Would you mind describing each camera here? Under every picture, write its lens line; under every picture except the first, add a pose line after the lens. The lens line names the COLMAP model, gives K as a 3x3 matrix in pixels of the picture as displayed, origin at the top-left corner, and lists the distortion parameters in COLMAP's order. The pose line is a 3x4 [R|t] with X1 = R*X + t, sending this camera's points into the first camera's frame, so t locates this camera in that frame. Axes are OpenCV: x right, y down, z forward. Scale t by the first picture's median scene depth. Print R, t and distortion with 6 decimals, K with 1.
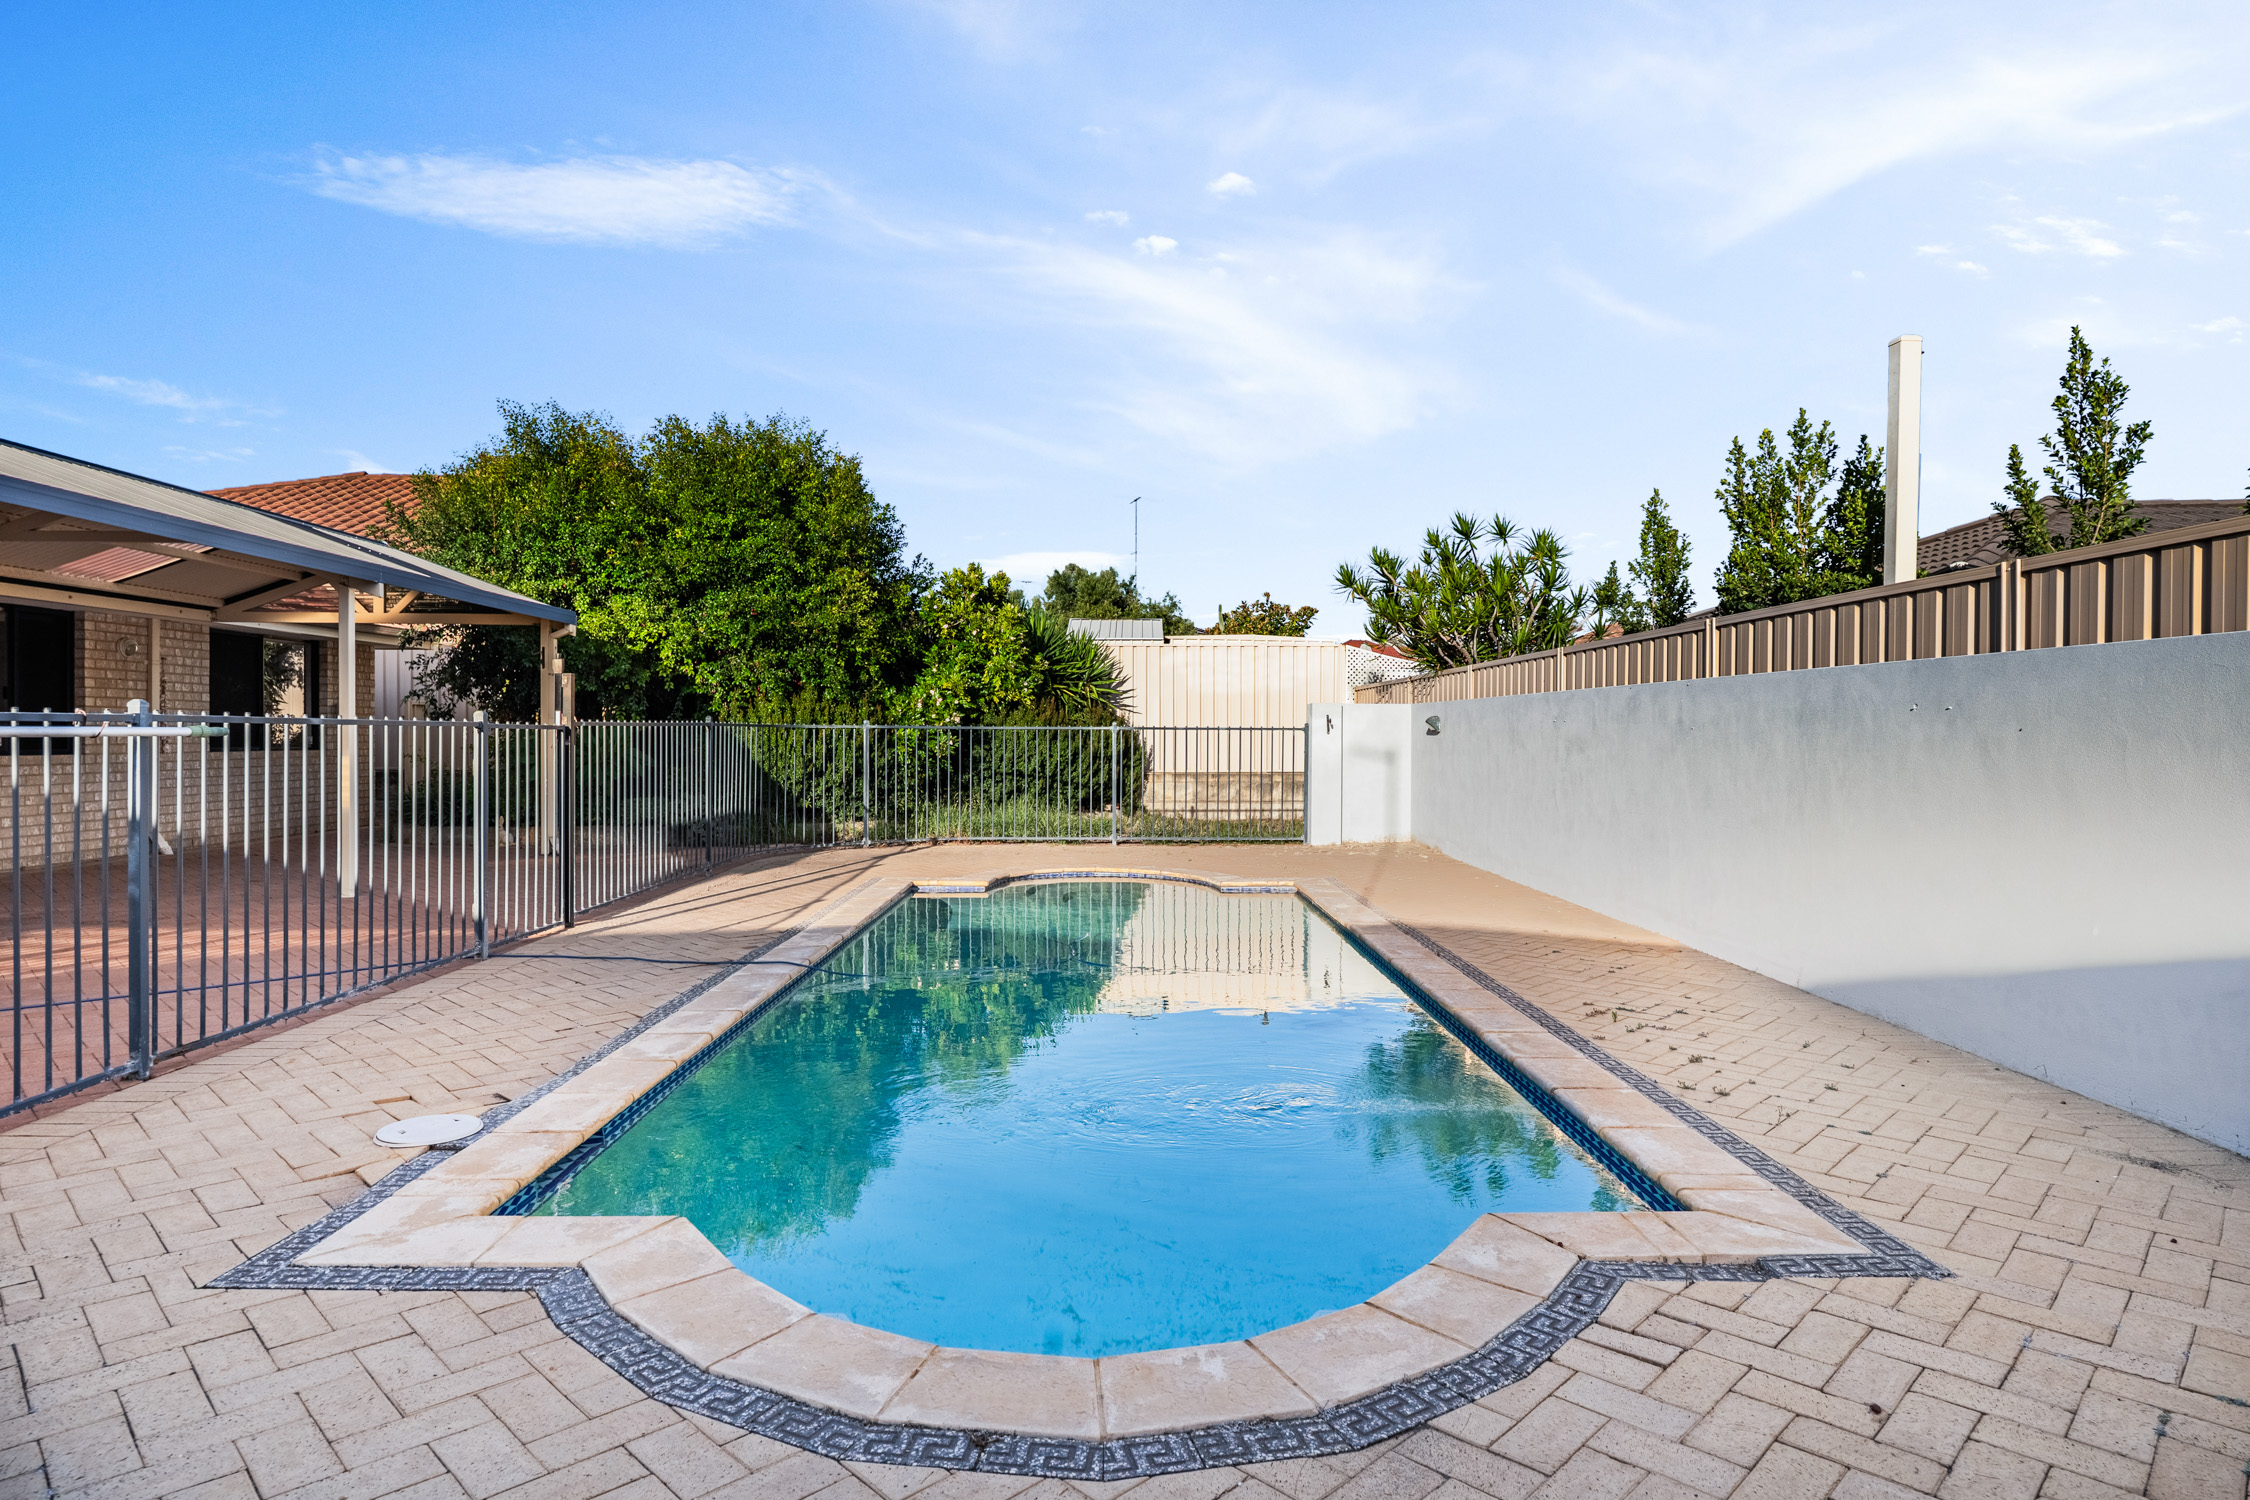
lens RADIAL K [[1276.5, 0, 1101.4], [0, 1276.5, 744.1], [0, 0, 1]] dist [-0.001531, 0.001729]
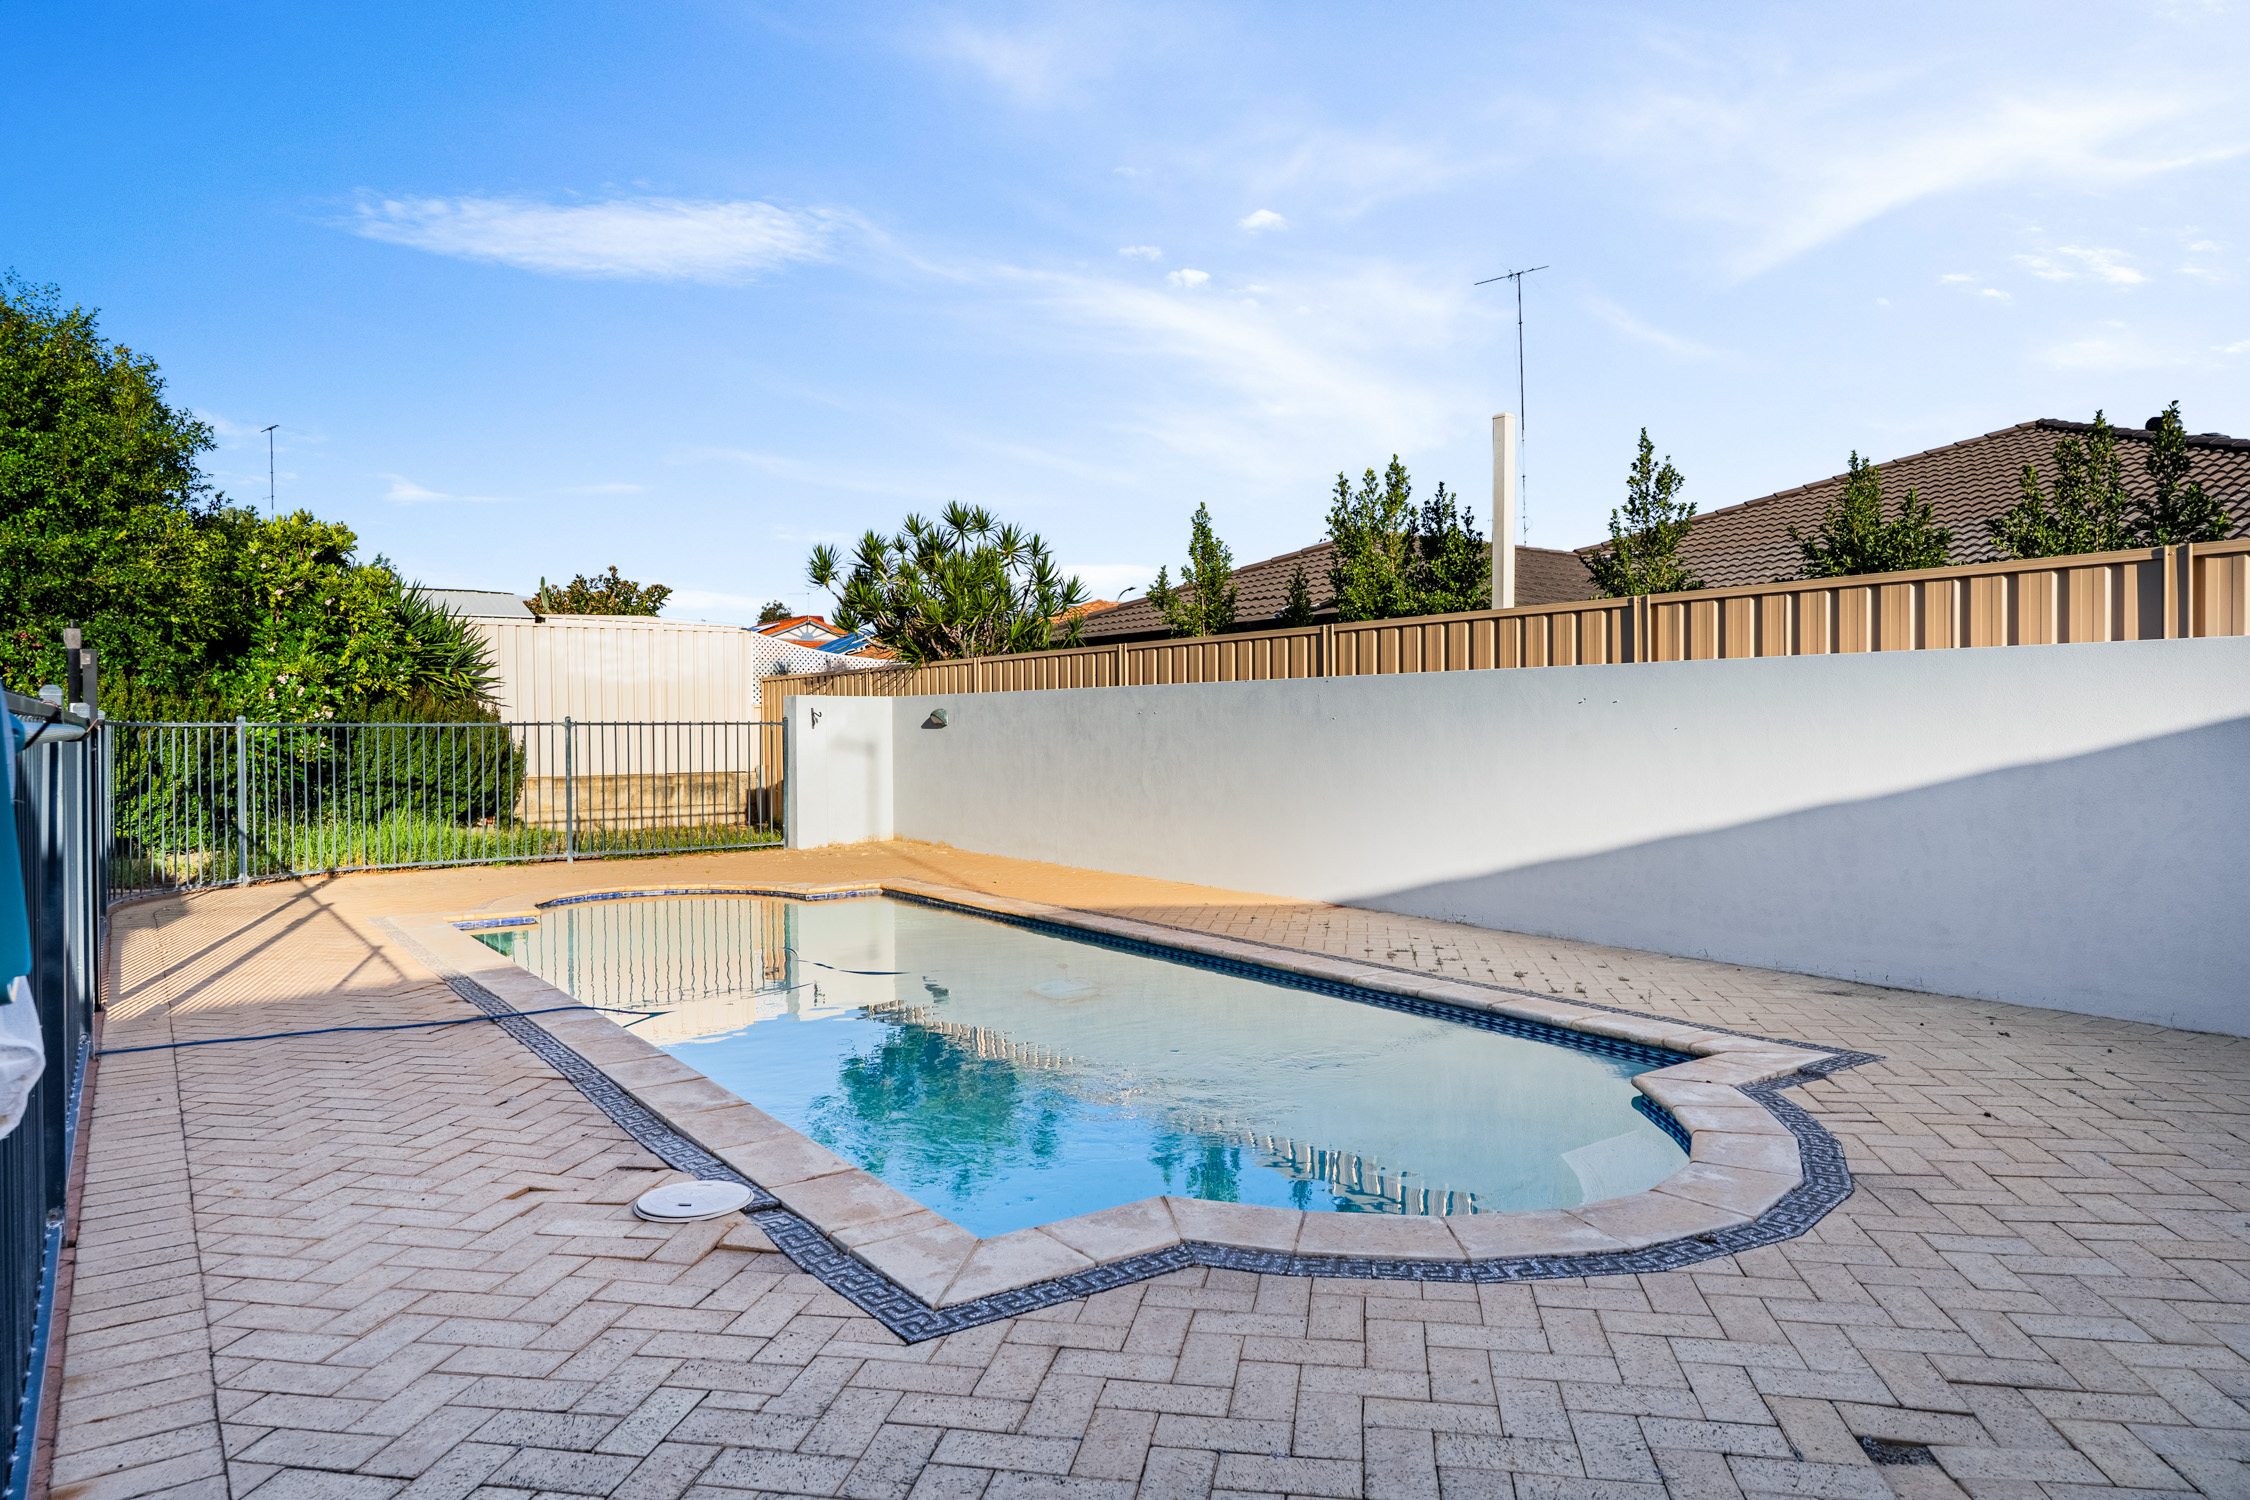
lens RADIAL K [[1438.0, 0, 1106.1], [0, 1438.0, 768.2], [0, 0, 1]] dist [-0.009653, -0.001471]
pose [[0.816245, -0.025028, 0.577163, -0.243818], [0.014283, 0.999630, 0.023147, -0.000168], [-0.577529, -0.010650, 0.816301, 0.020727]]
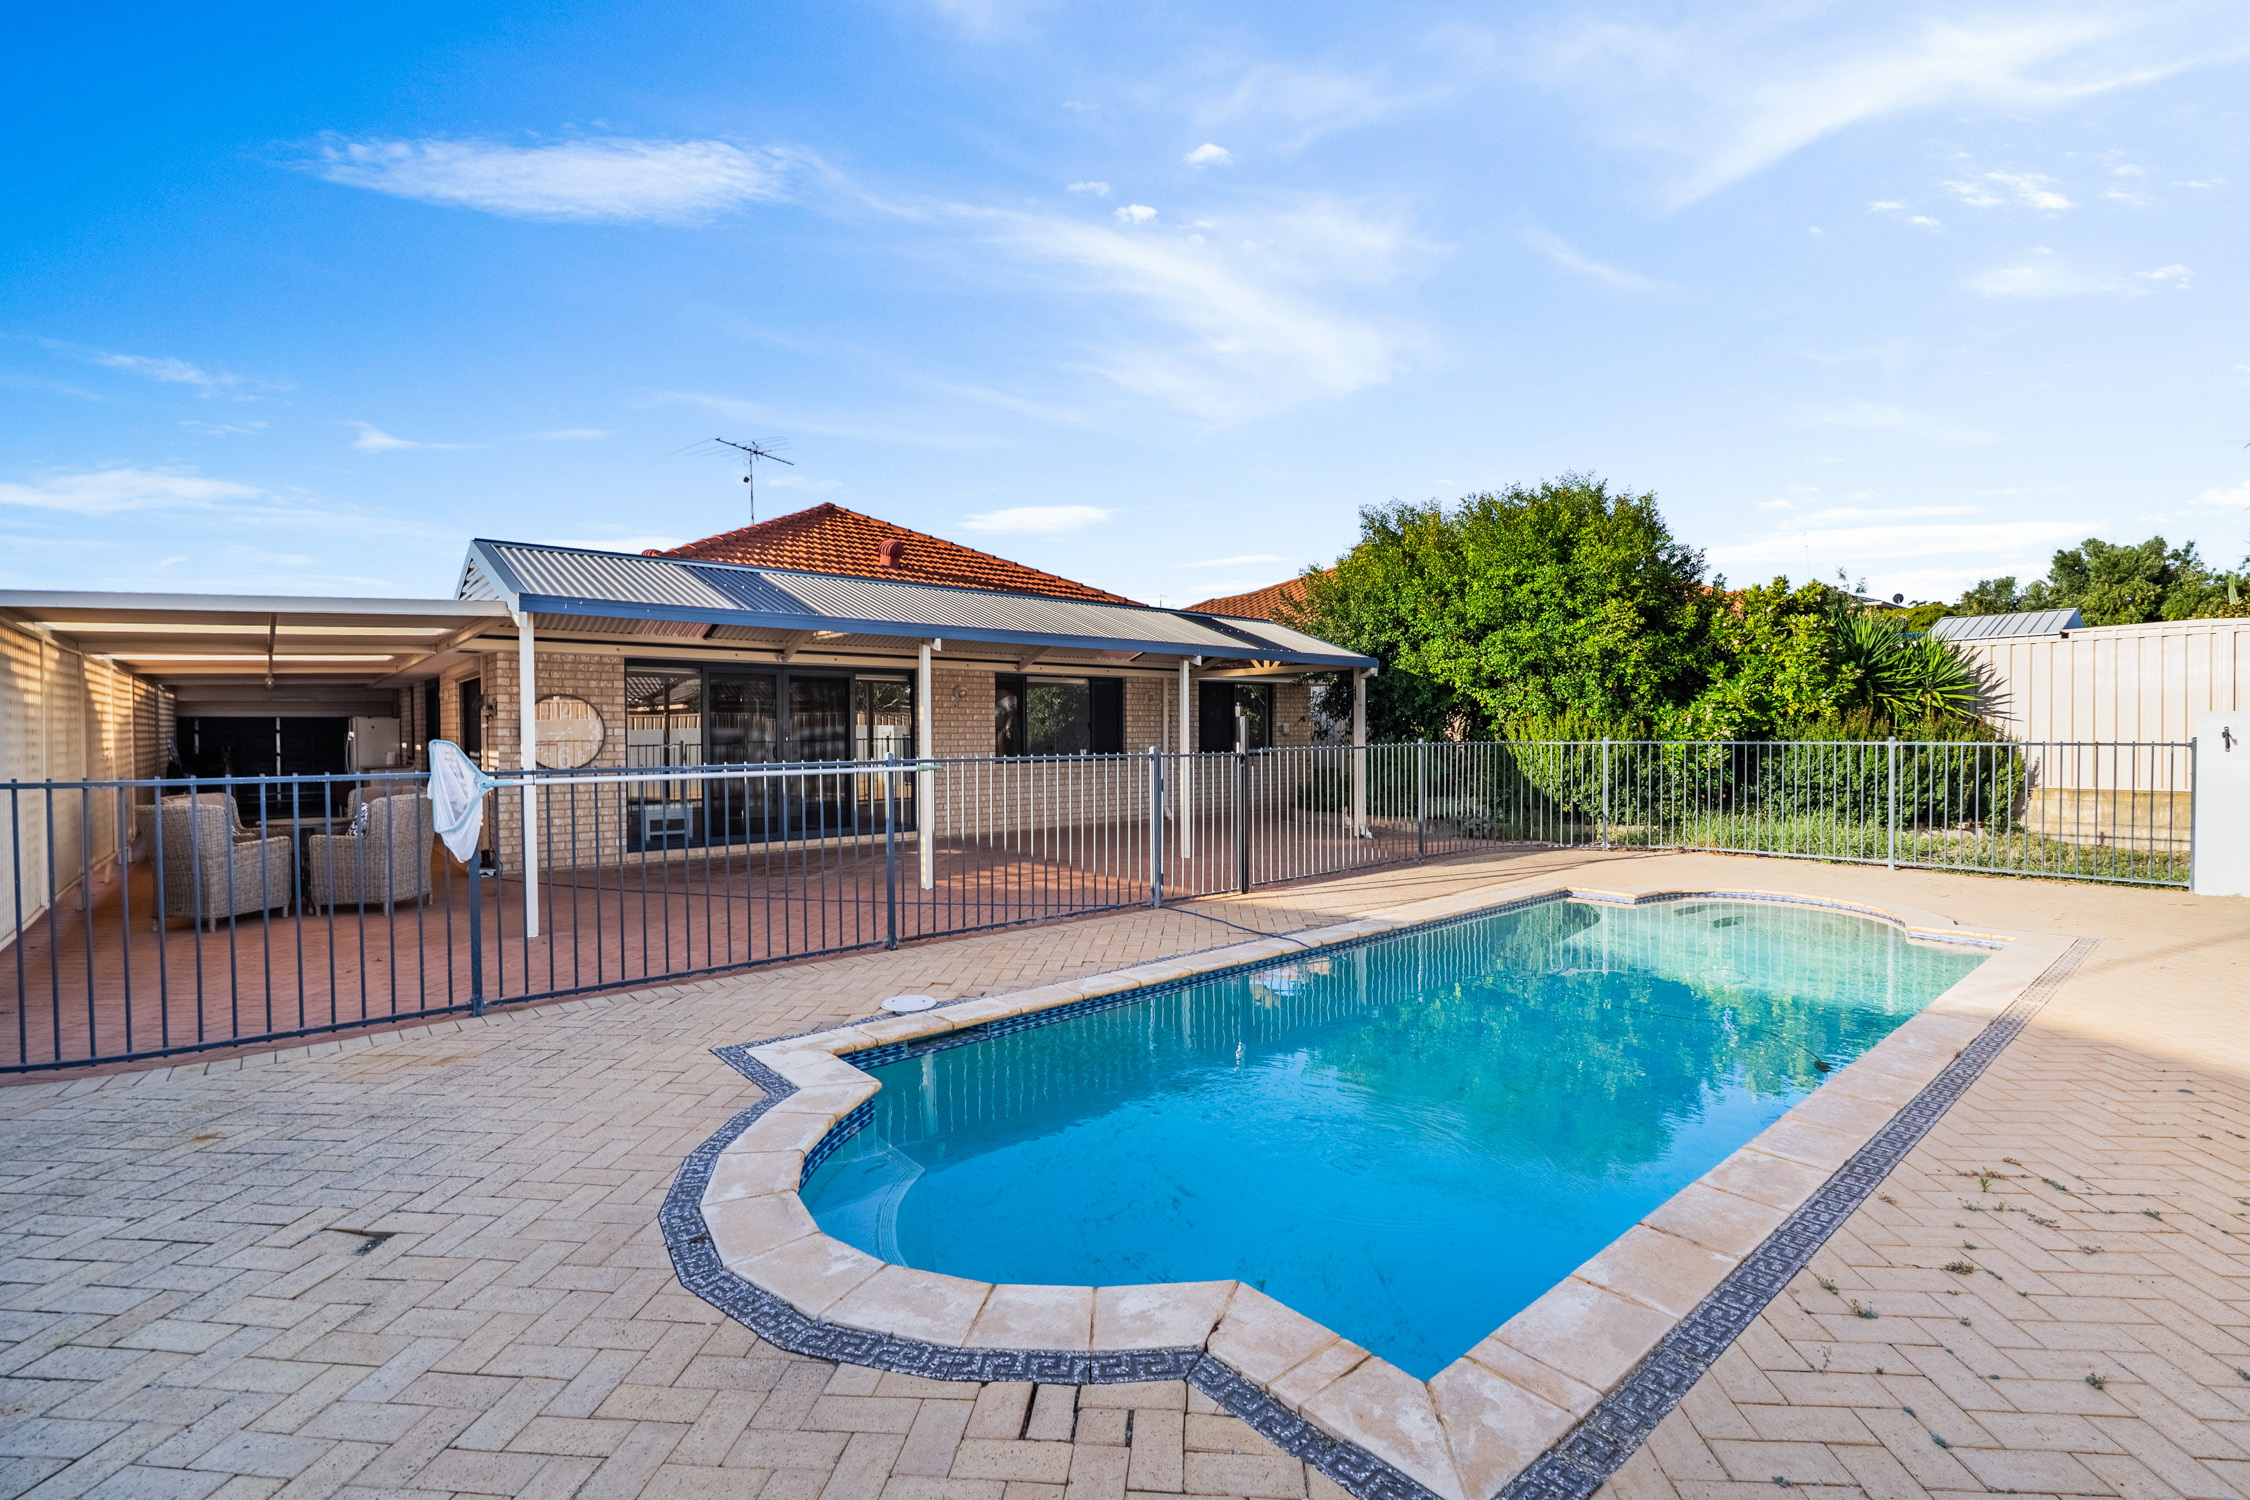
lens RADIAL K [[1001.9, 0, 1097.3], [0, 1001.9, 744.0], [0, 0, 1]] dist [-0.005521, 0.000438]
pose [[0.630638, 0.000911, -0.776077, 0.205597], [0.004256, 0.999980, 0.004631, -0.017741], [0.776066, -0.006224, 0.630621, 0.095315]]
